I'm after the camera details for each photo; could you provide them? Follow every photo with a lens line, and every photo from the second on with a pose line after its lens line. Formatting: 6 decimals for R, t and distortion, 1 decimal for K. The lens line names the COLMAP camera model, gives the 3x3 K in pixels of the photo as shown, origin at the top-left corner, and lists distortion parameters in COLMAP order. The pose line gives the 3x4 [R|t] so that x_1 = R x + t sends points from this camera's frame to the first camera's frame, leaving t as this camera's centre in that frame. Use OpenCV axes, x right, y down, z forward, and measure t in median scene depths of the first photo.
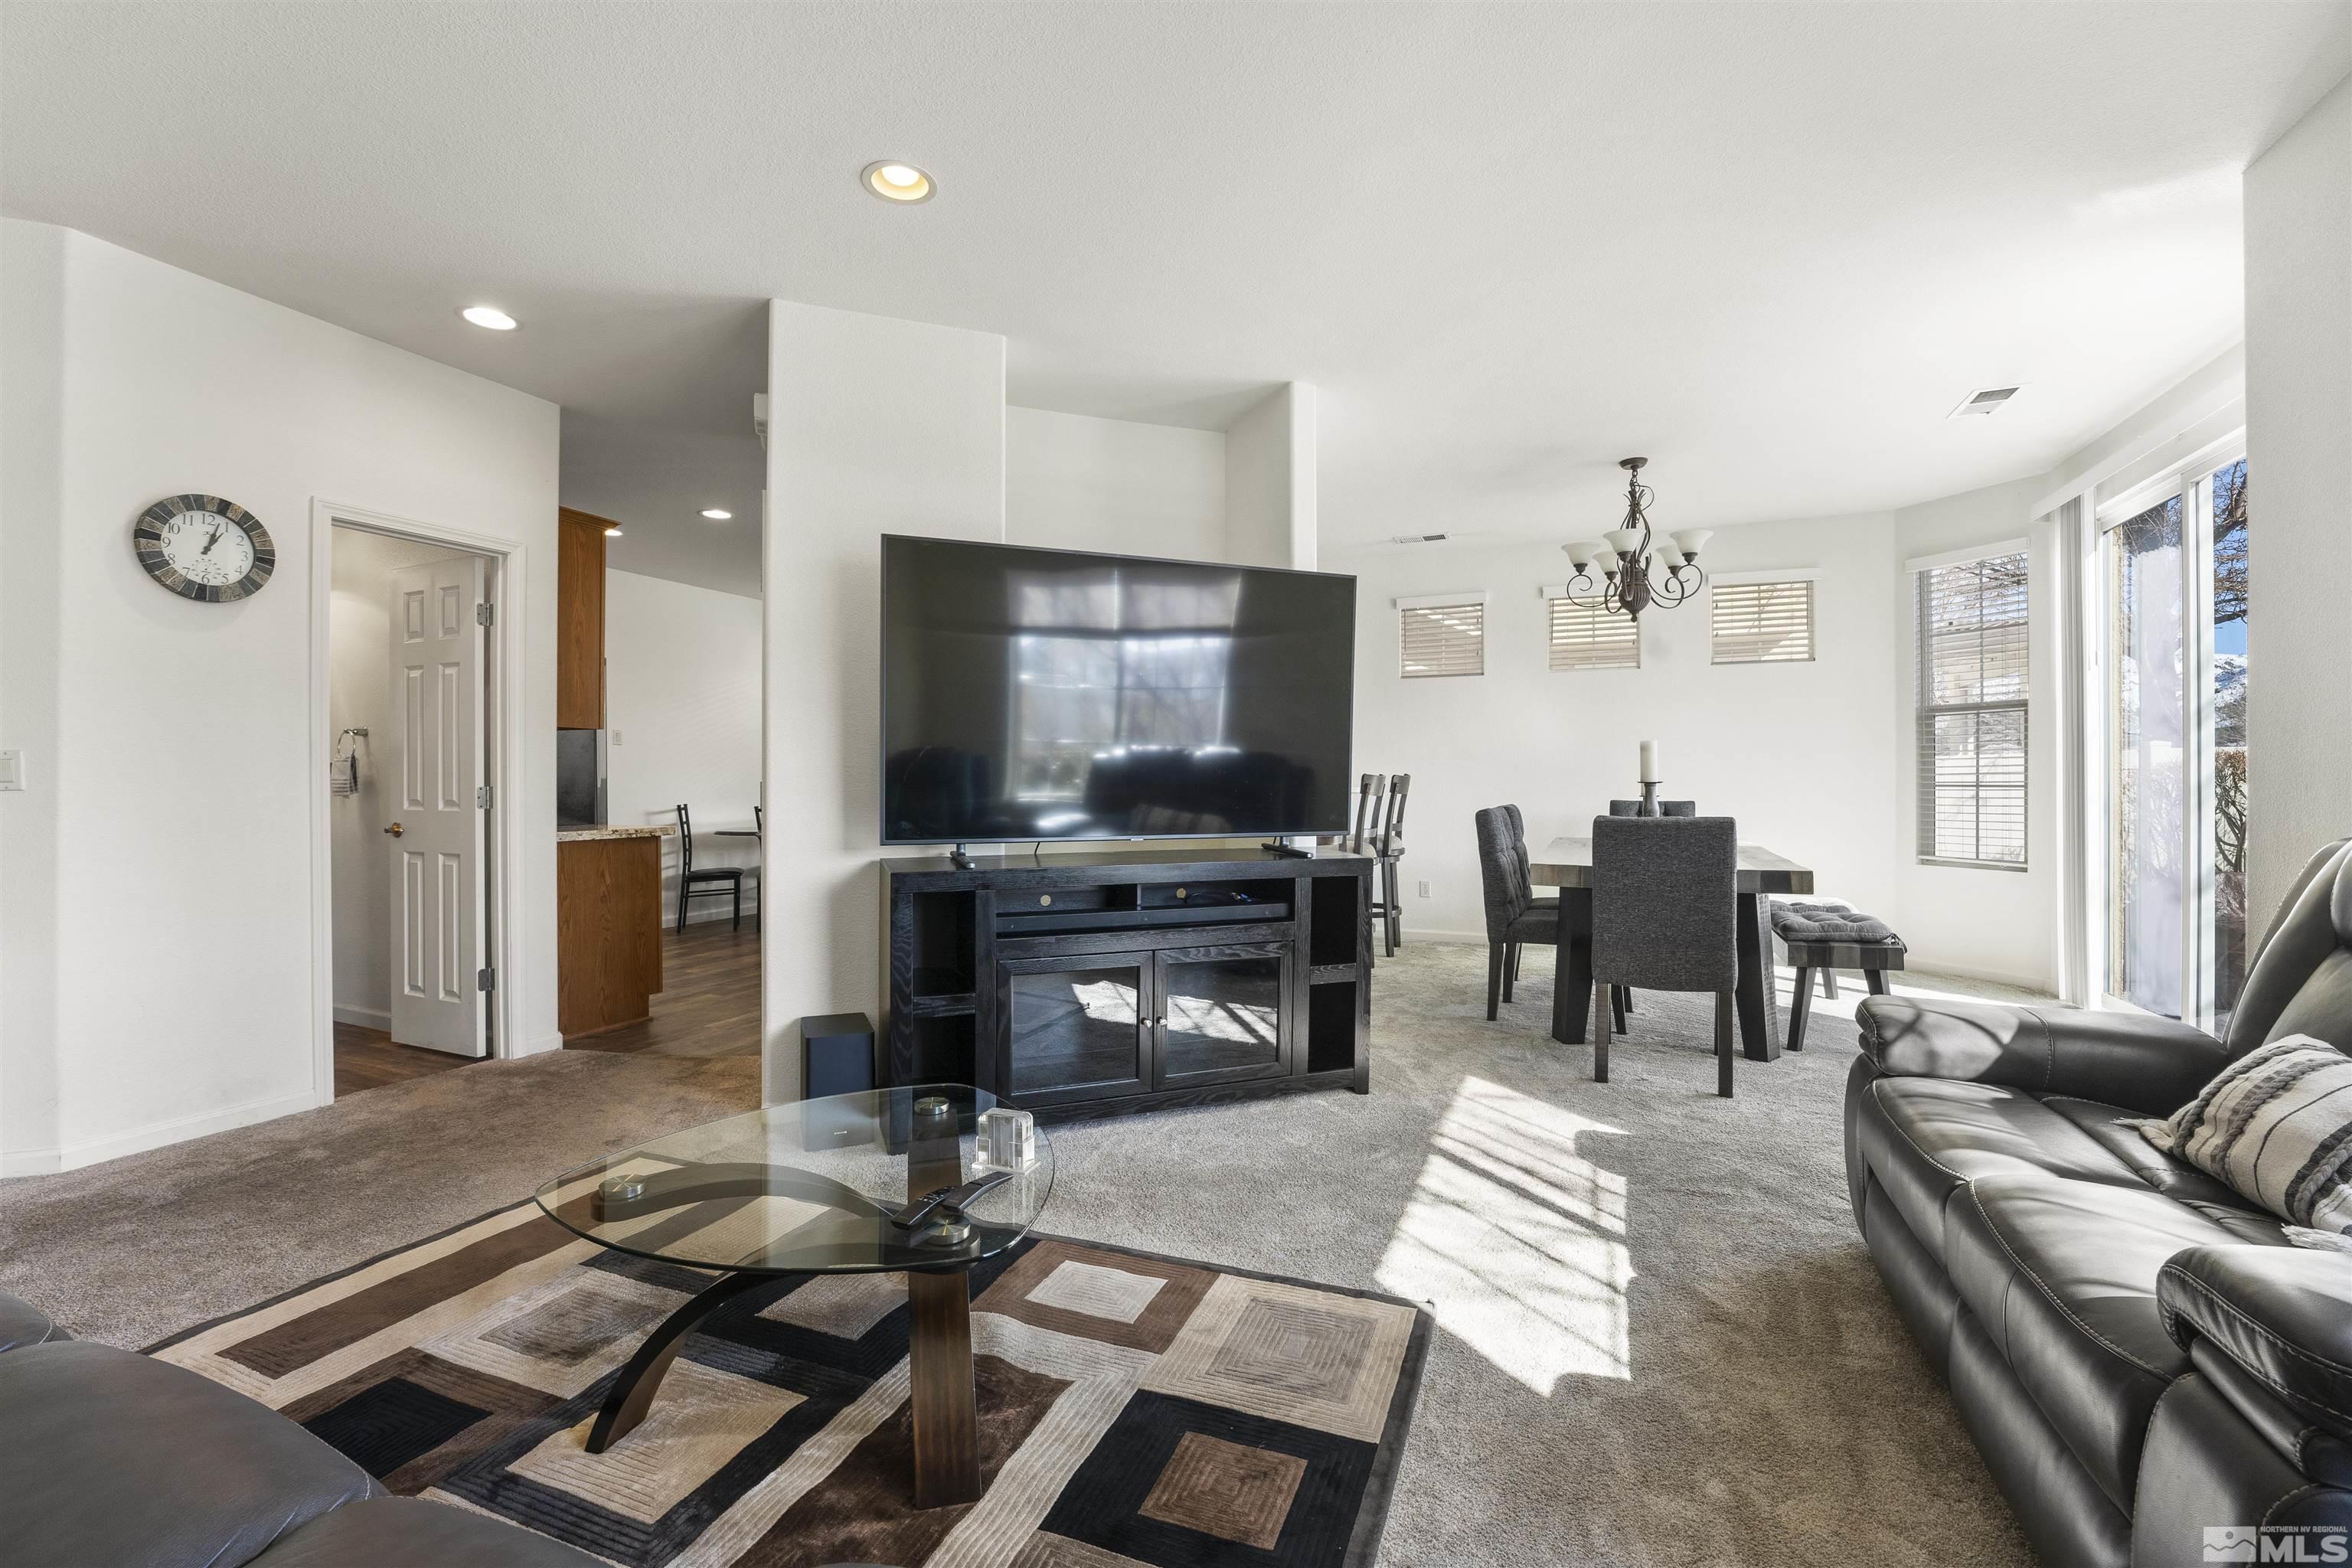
lens RADIAL K [[1013.6, 0, 1176.0], [0, 1013.6, 784.0], [0, 0, 1]] dist [-0.012377, -0.000106]
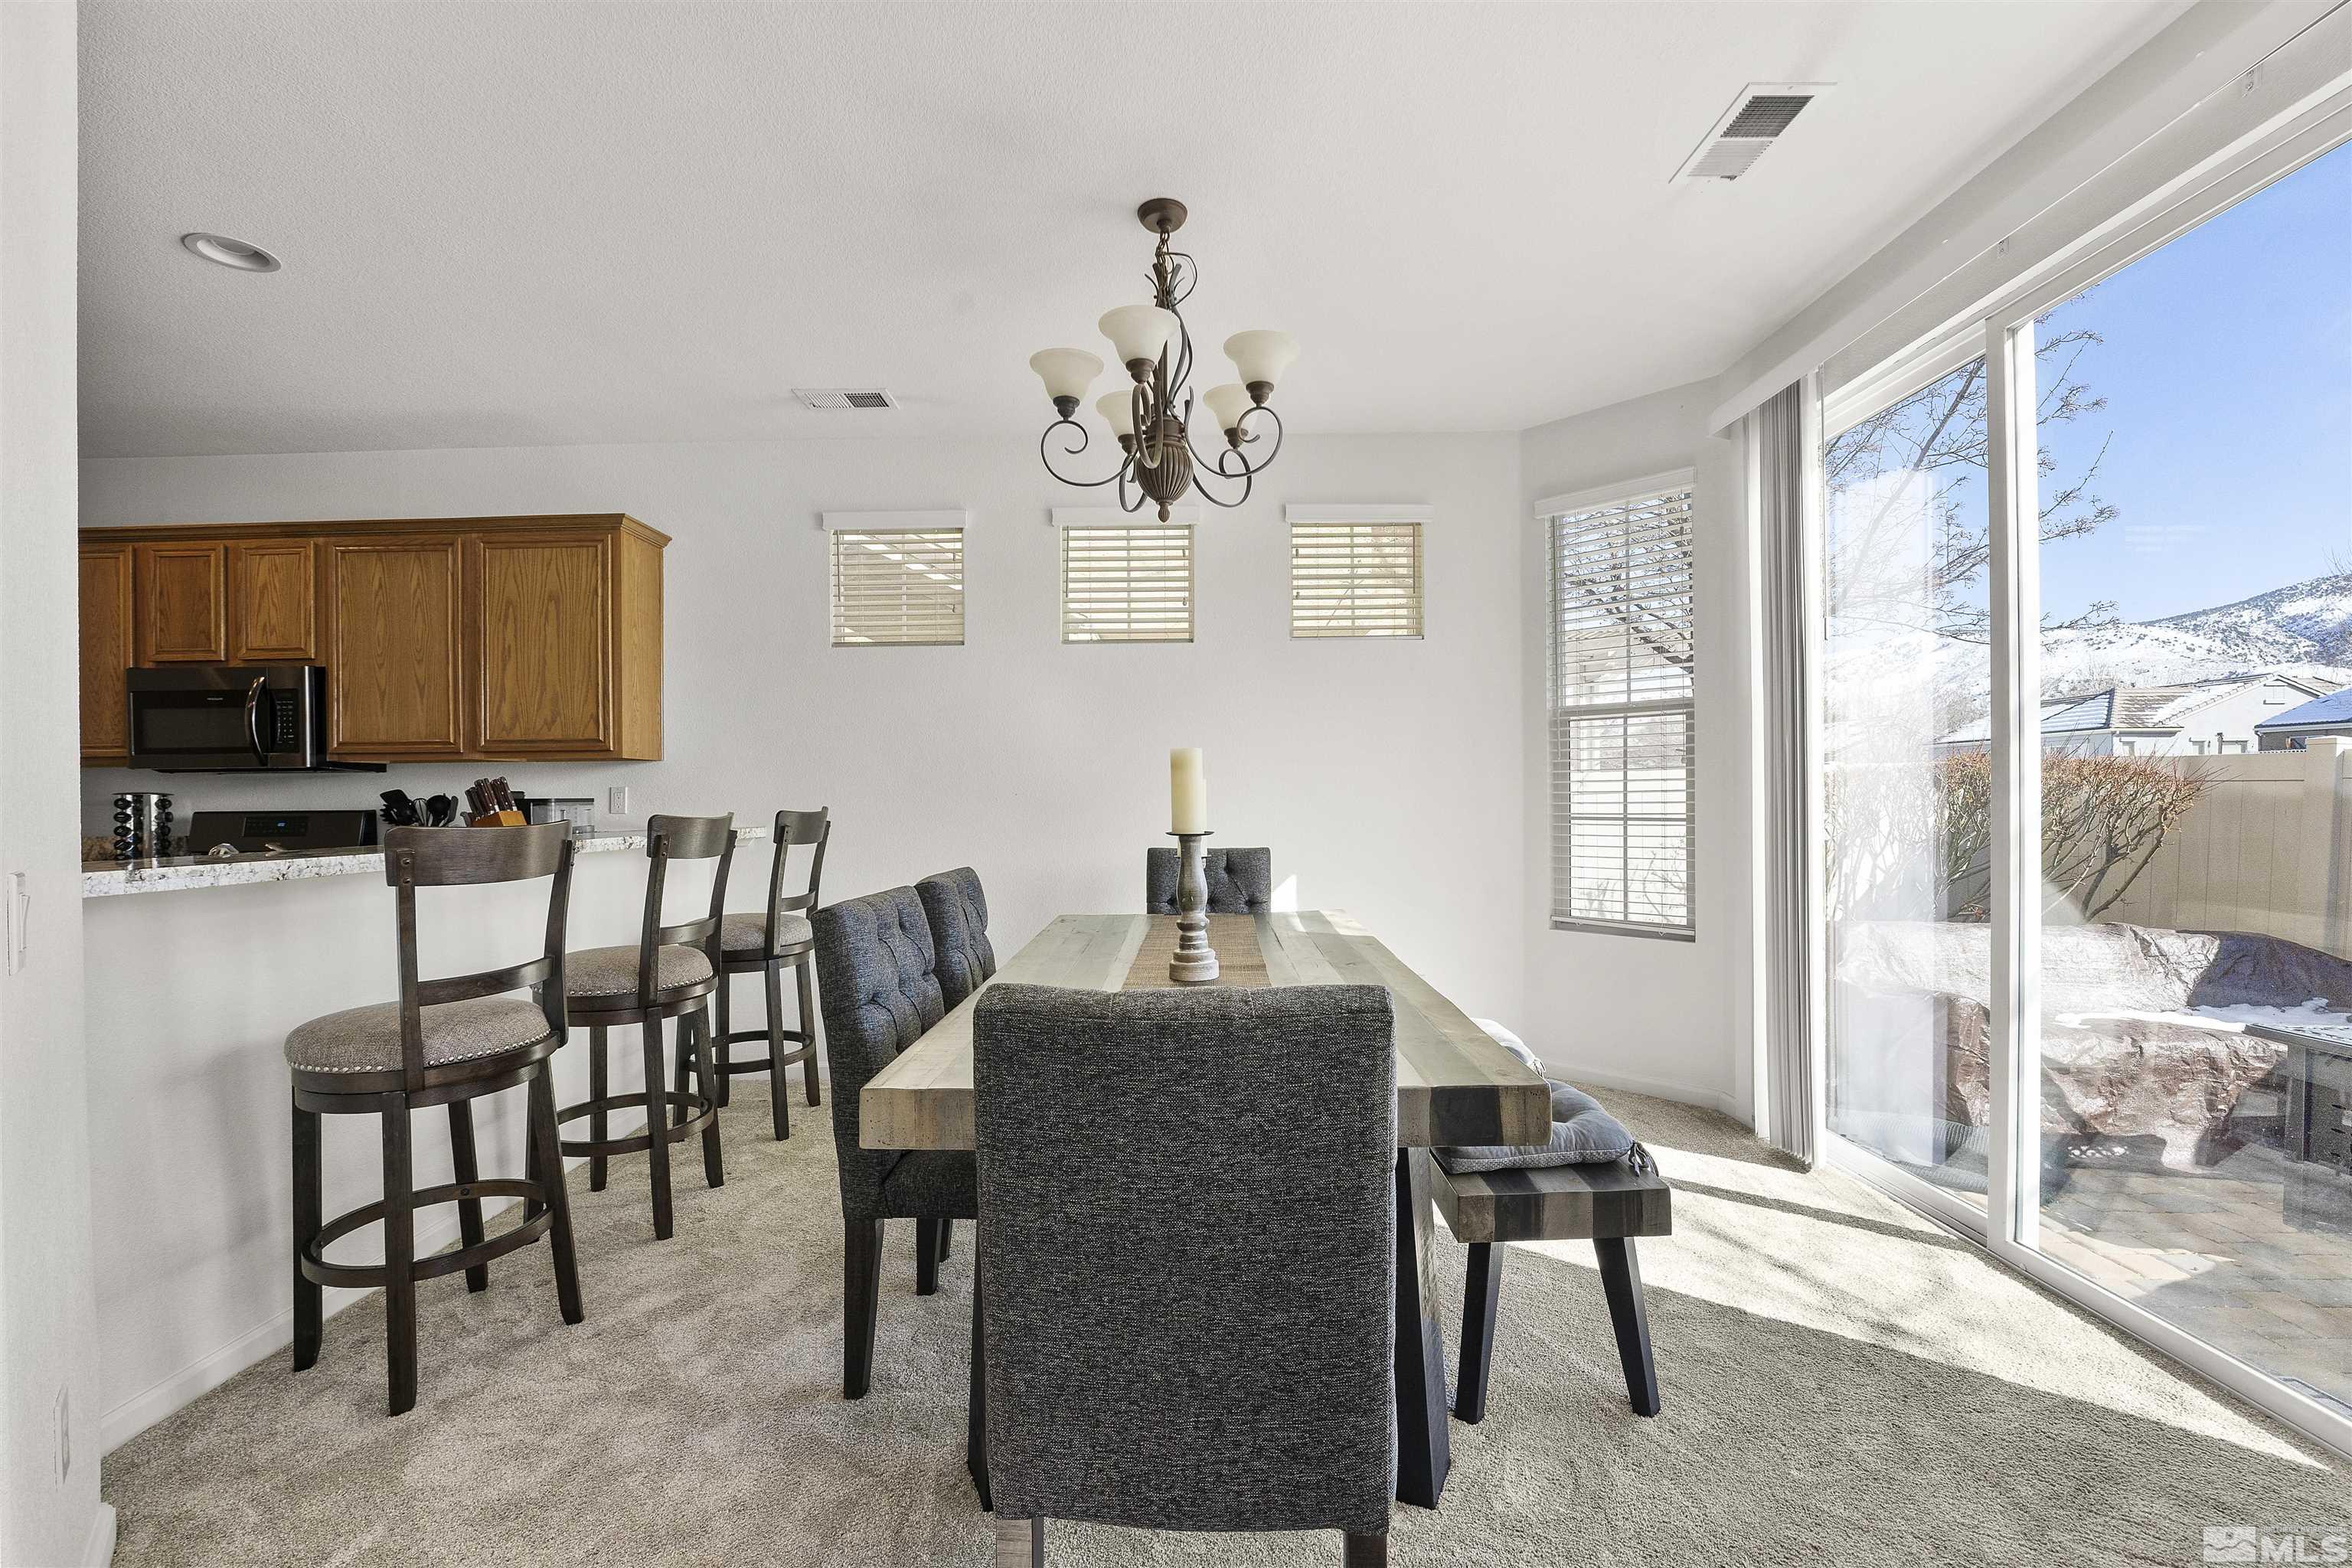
lens RADIAL K [[1013.6, 0, 1176.0], [0, 1013.6, 784.0], [0, 0, 1]] dist [-0.012377, -0.000106]
pose [[0.926853, -0.000475, 0.375424, 0.260981], [0.005367, 0.999914, -0.011985, -0.018336], [-0.375386, 0.013123, 0.926776, 0.512165]]
